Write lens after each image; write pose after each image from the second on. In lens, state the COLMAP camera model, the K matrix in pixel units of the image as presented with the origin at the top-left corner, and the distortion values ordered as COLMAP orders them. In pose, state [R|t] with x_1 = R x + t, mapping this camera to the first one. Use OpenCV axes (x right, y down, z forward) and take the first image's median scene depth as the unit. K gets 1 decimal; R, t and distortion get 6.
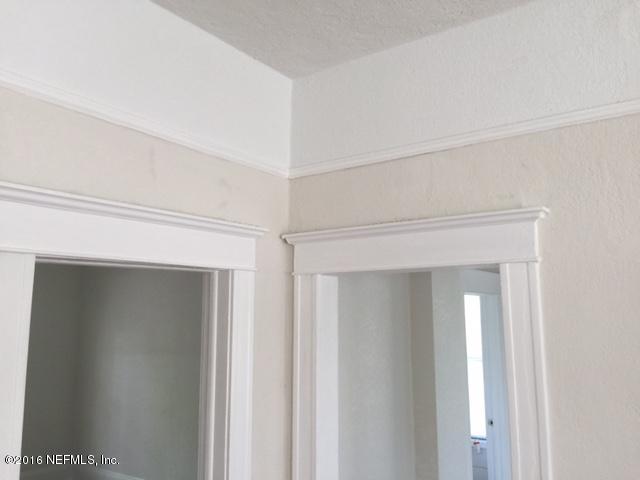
lens RADIAL K [[564.9, 0, 319.3], [0, 564.9, 239.6], [0, 0, 1]] dist [0.061909, -0.090539]
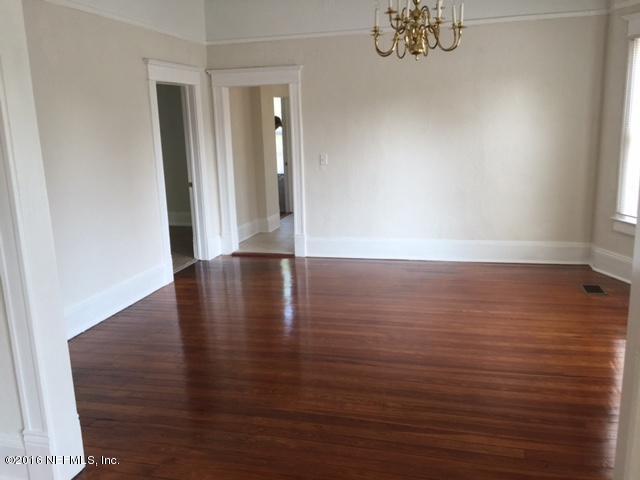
lens RADIAL K [[564.9, 0, 321.5], [0, 564.9, 239.8], [0, 0, 1]] dist [0.061909, -0.090539]
pose [[0.939762, -0.088481, 0.330180, -0.481890], [-0.020689, 0.949426, 0.313308, -0.095778], [-0.341204, -0.301266, 0.890404, -1.637191]]
